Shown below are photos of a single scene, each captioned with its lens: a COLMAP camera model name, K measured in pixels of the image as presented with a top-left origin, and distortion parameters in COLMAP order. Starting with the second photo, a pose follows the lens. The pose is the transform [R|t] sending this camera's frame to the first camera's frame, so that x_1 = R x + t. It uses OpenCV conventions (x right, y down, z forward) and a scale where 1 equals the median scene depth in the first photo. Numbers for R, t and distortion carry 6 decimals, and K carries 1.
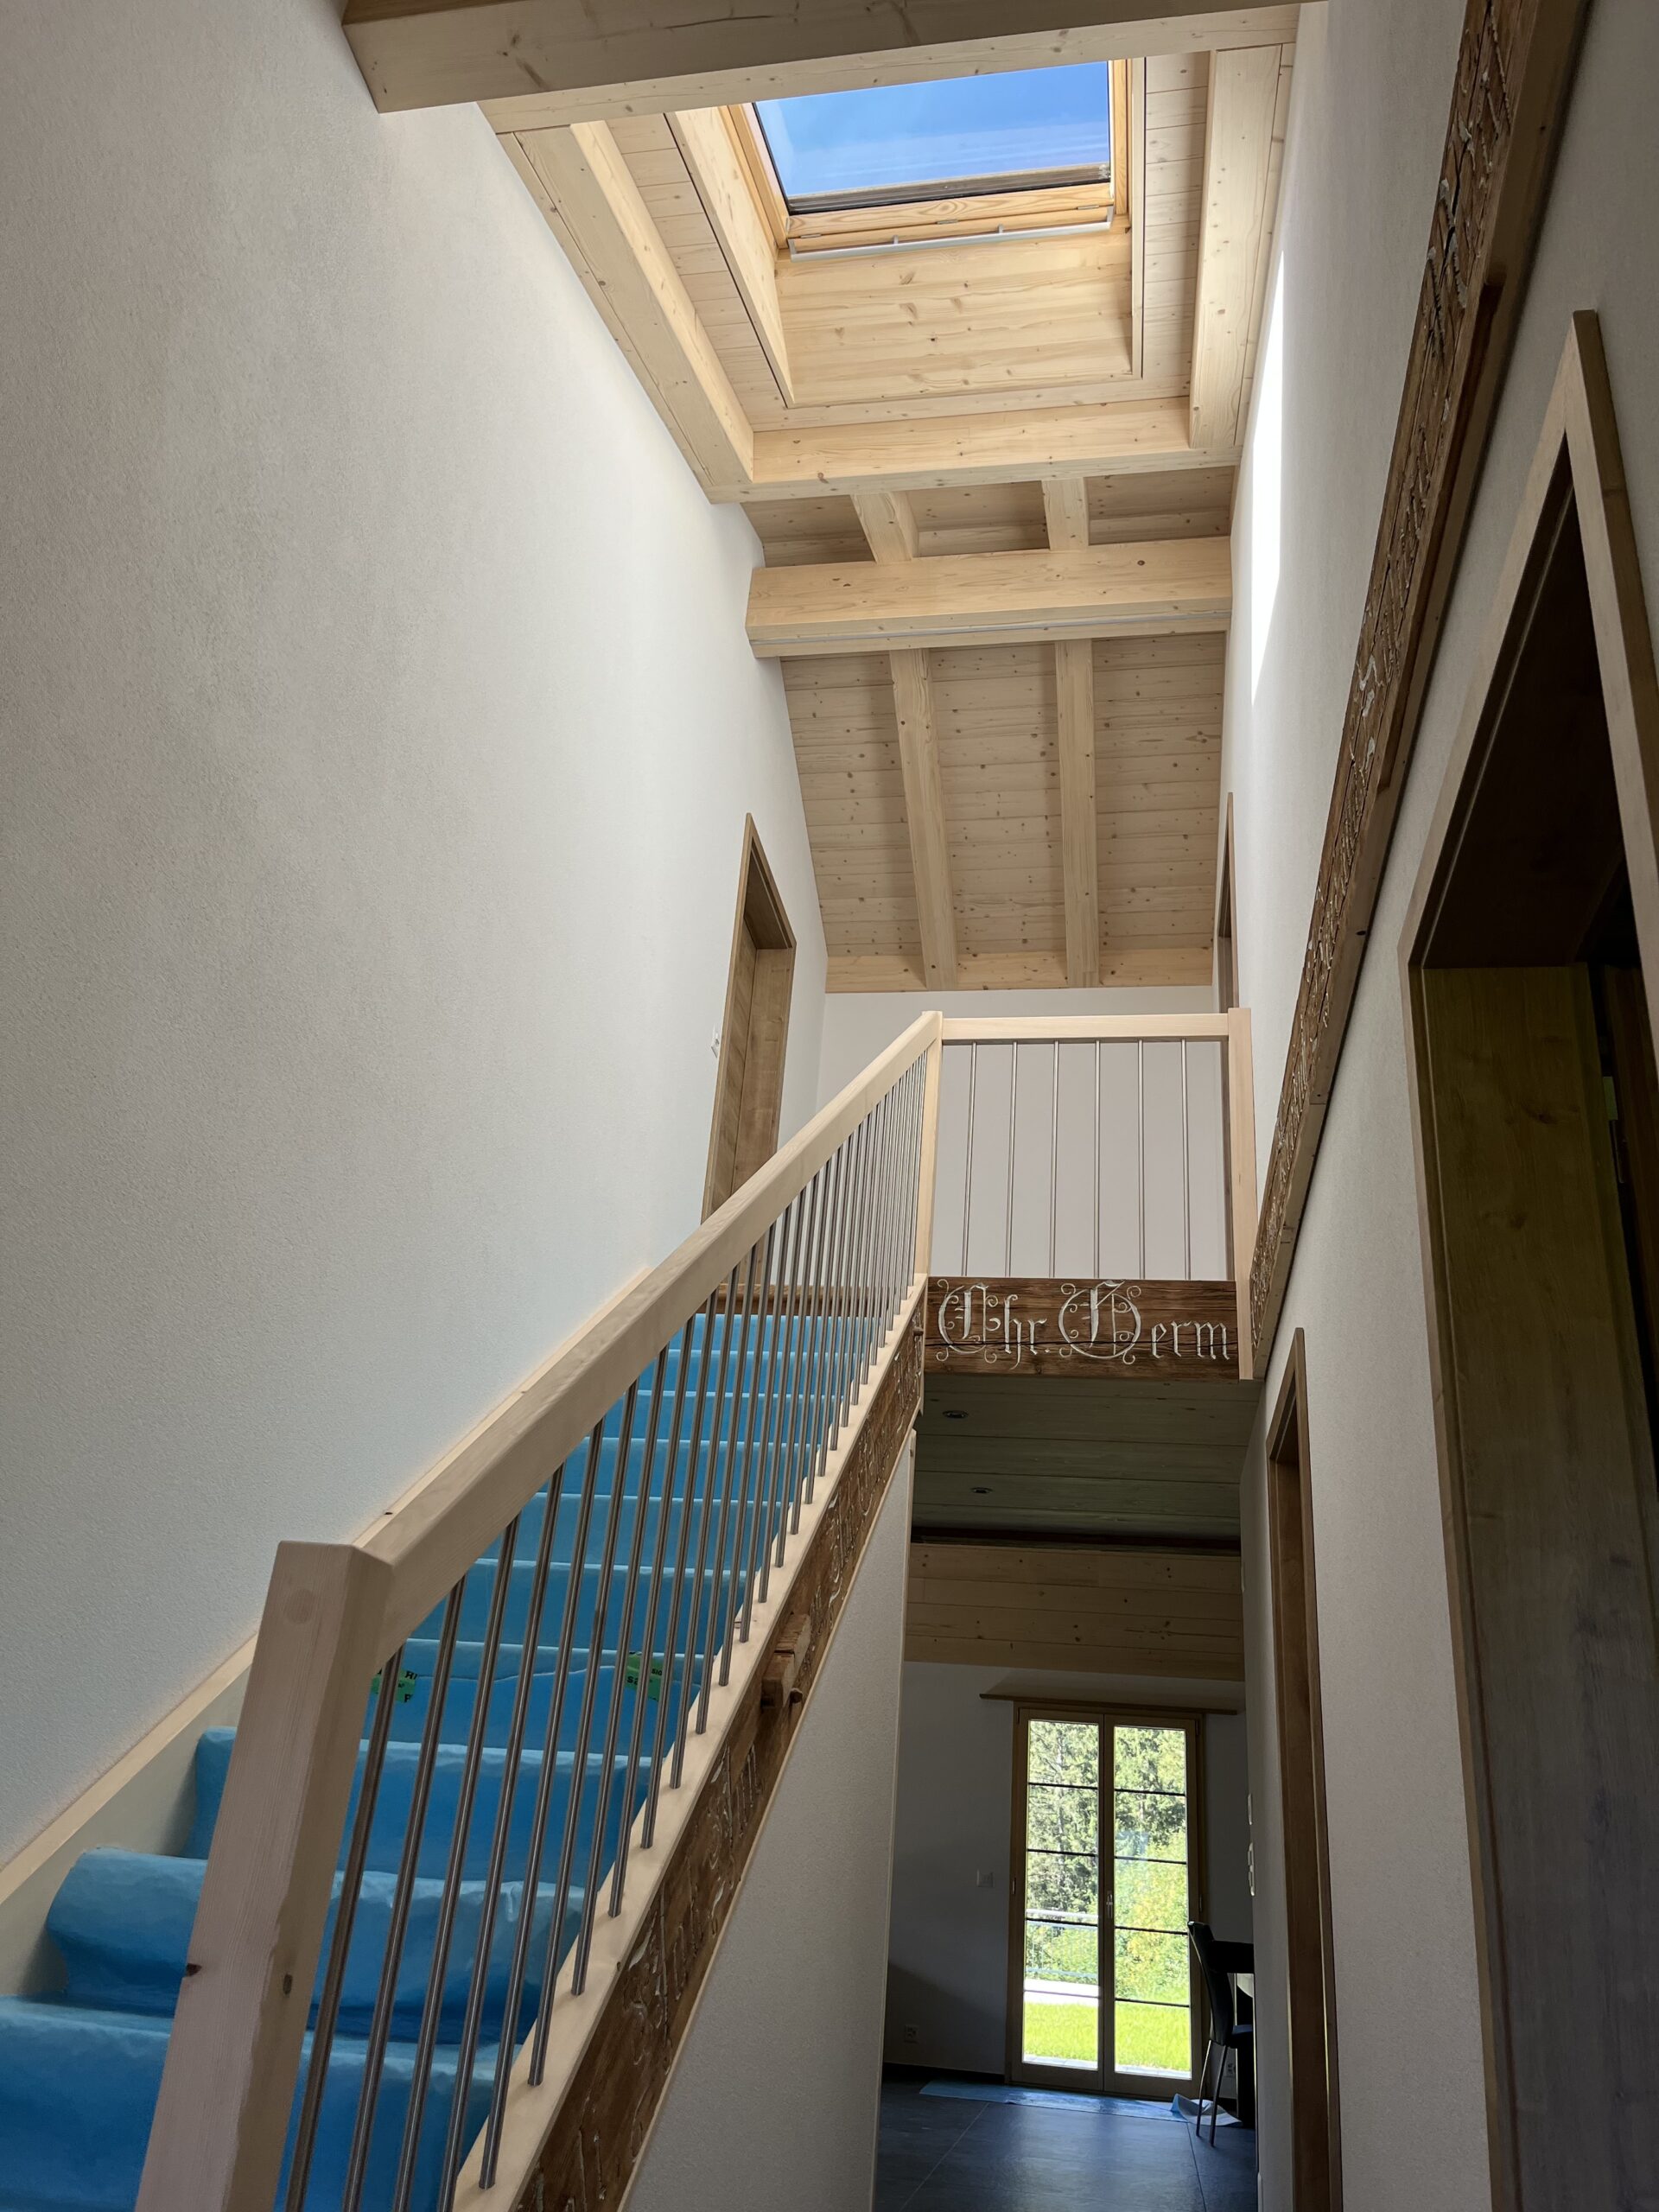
lens RADIAL K [[1655.8, 0, 825.4], [0, 1655.8, 1115.6], [0, 0, 1]] dist [0.062352, -0.077600]
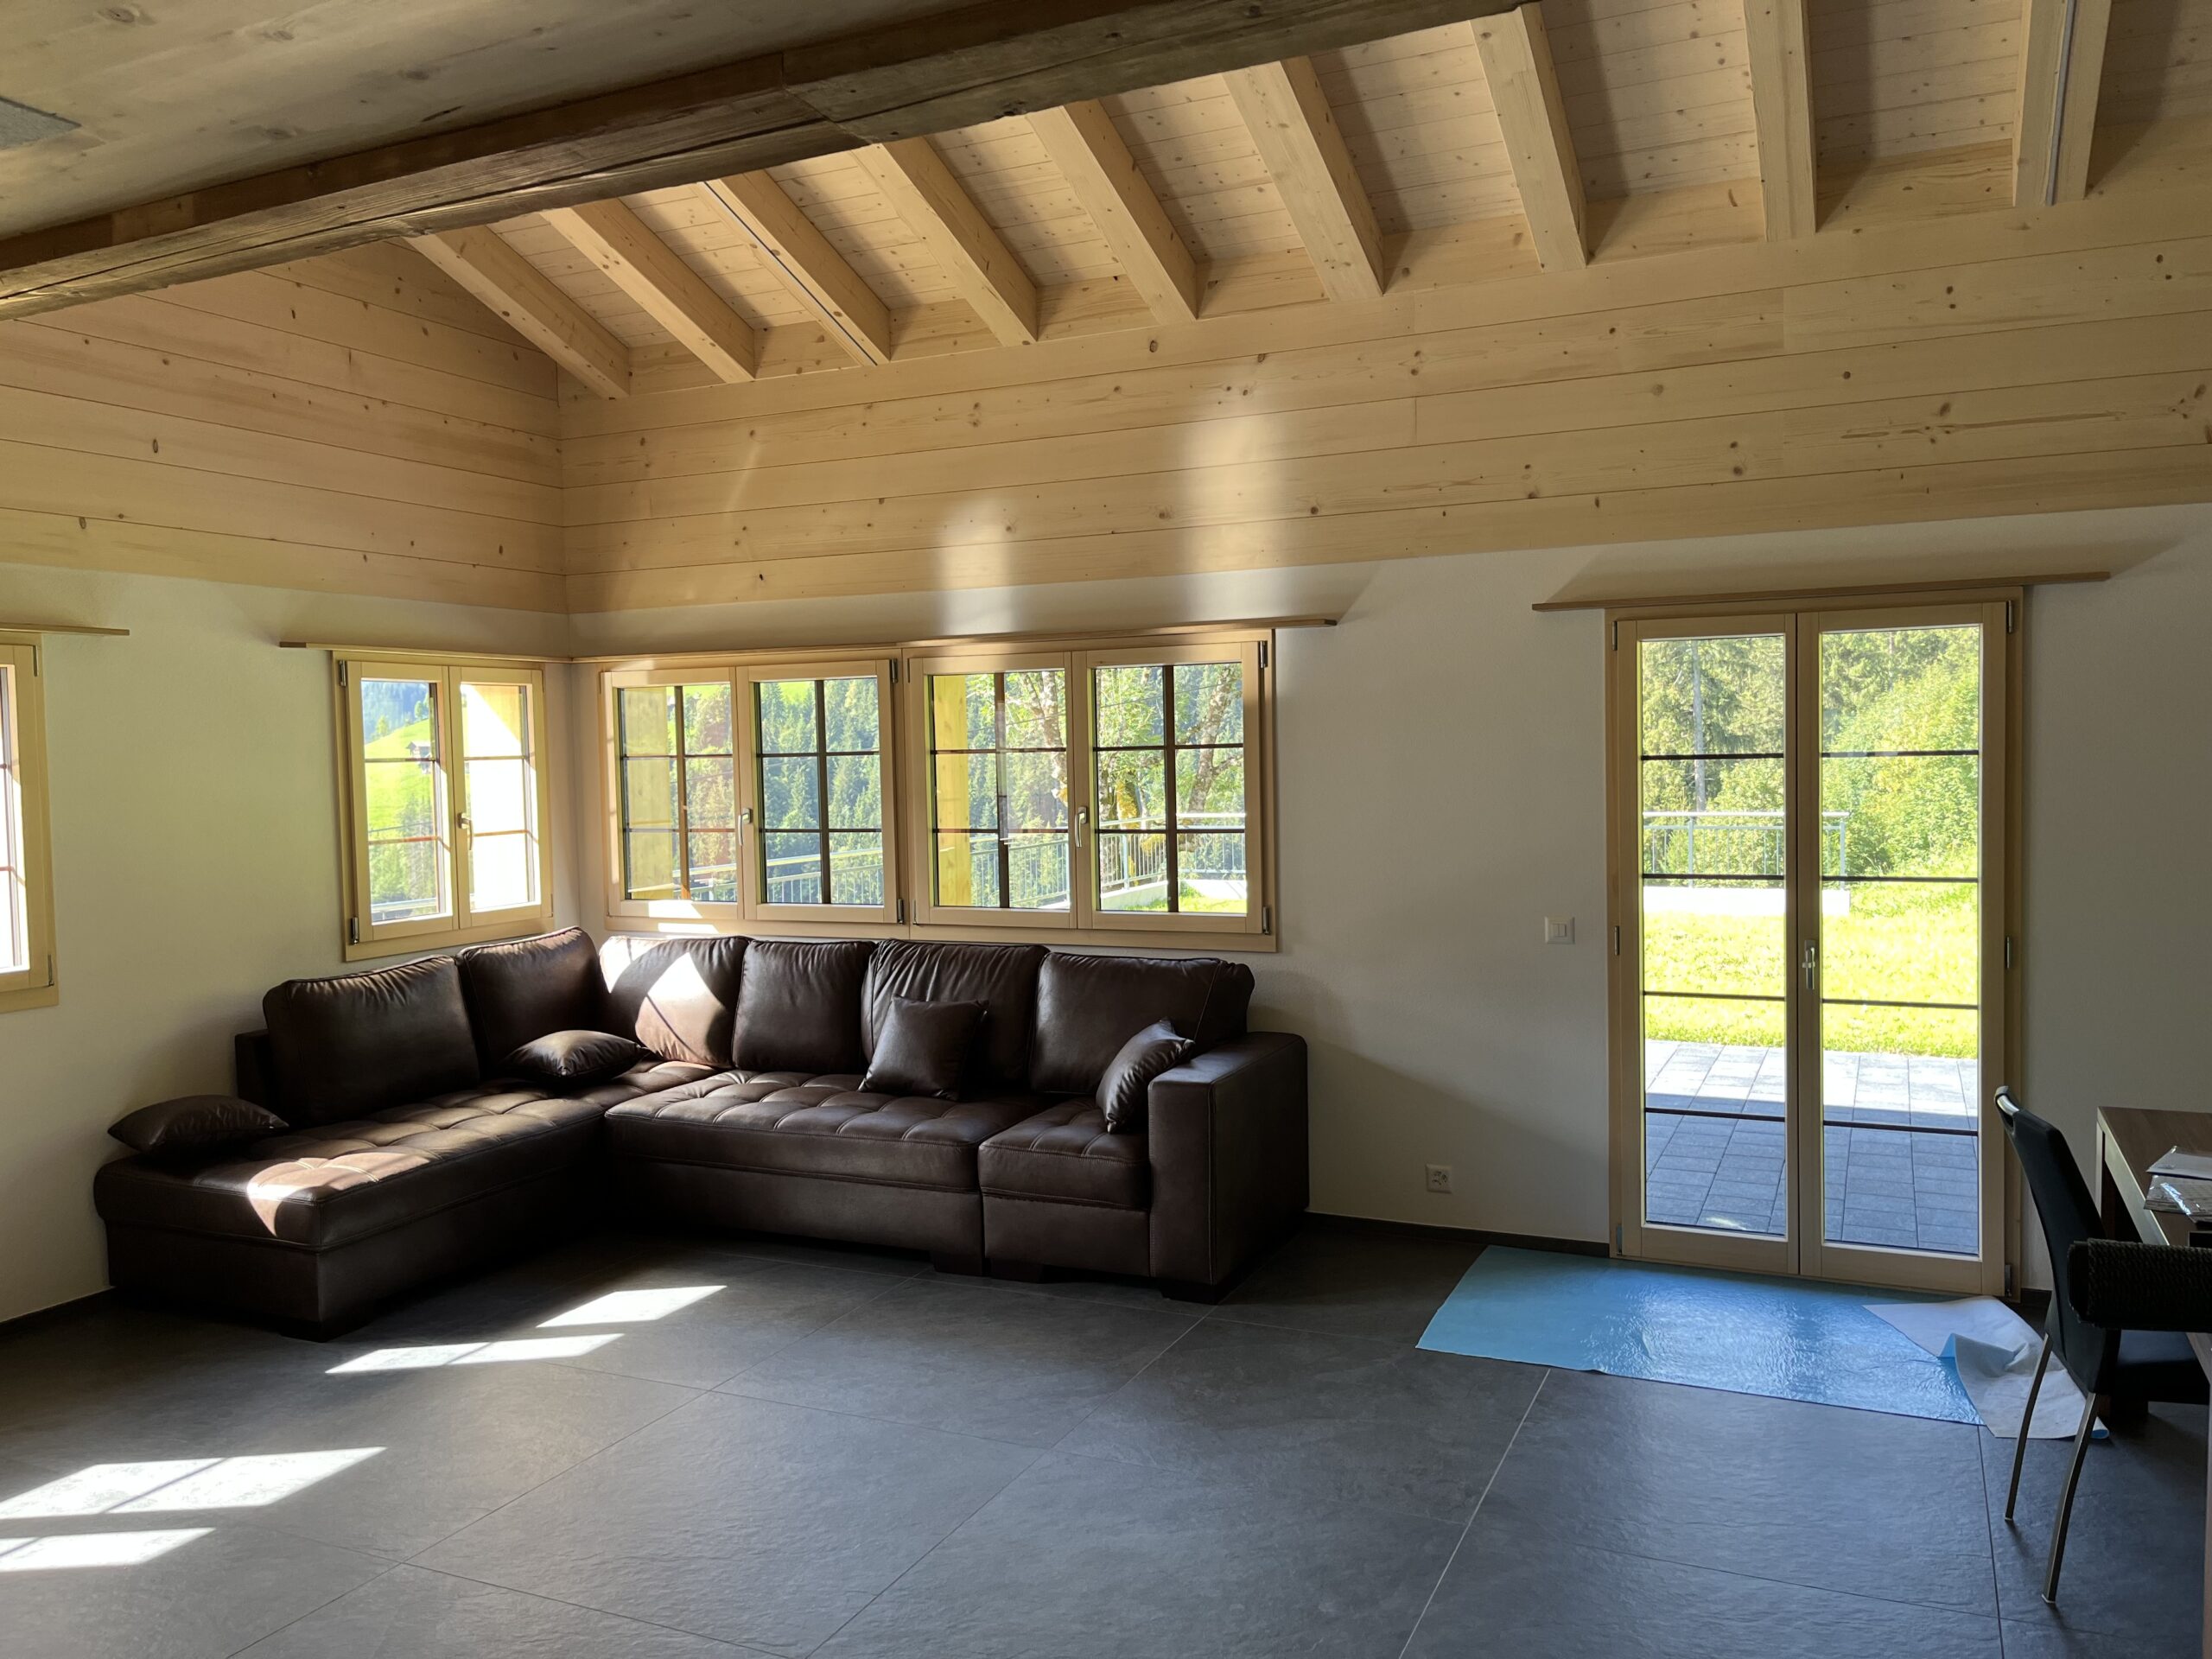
lens RADIAL K [[1655.8, 0, 1118.6], [0, 1655.8, 831.9], [0, 0, 1]] dist [0.062352, -0.077600]
pose [[0.961026, -0.084817, -0.263124, 0.098870], [0.195980, 0.880310, 0.432025, 0.165098], [0.194988, -0.466755, 0.862624, 0.507922]]
